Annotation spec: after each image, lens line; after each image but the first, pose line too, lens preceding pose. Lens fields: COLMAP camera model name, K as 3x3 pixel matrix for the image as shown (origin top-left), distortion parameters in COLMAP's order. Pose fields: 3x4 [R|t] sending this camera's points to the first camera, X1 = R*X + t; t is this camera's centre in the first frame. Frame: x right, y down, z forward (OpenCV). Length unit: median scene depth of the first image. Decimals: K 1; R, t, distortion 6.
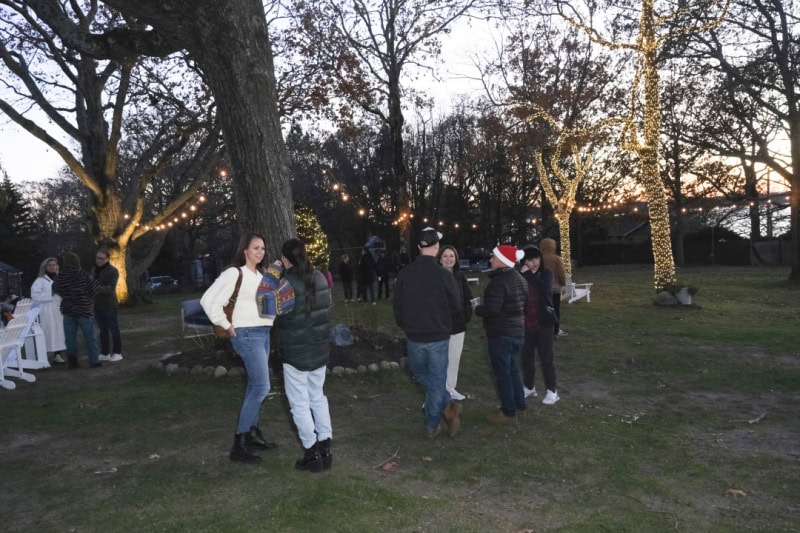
lens RADIAL K [[641.3, 0, 394.1], [0, 641.3, 267.3], [0, 0, 1]] dist [0.037153, 0.009664]
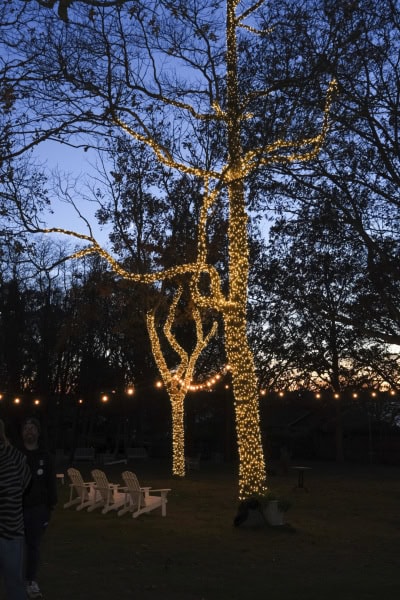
lens RADIAL K [[703.2, 0, 202.8], [0, 703.2, 301.2], [0, 0, 1]] dist [0.018748, 0.024889]
pose [[0.982332, 0.072436, 0.172557, 0.217641], [-0.033633, 0.975375, -0.217975, -0.010245], [-0.184097, 0.208320, 0.960578, 0.223072]]
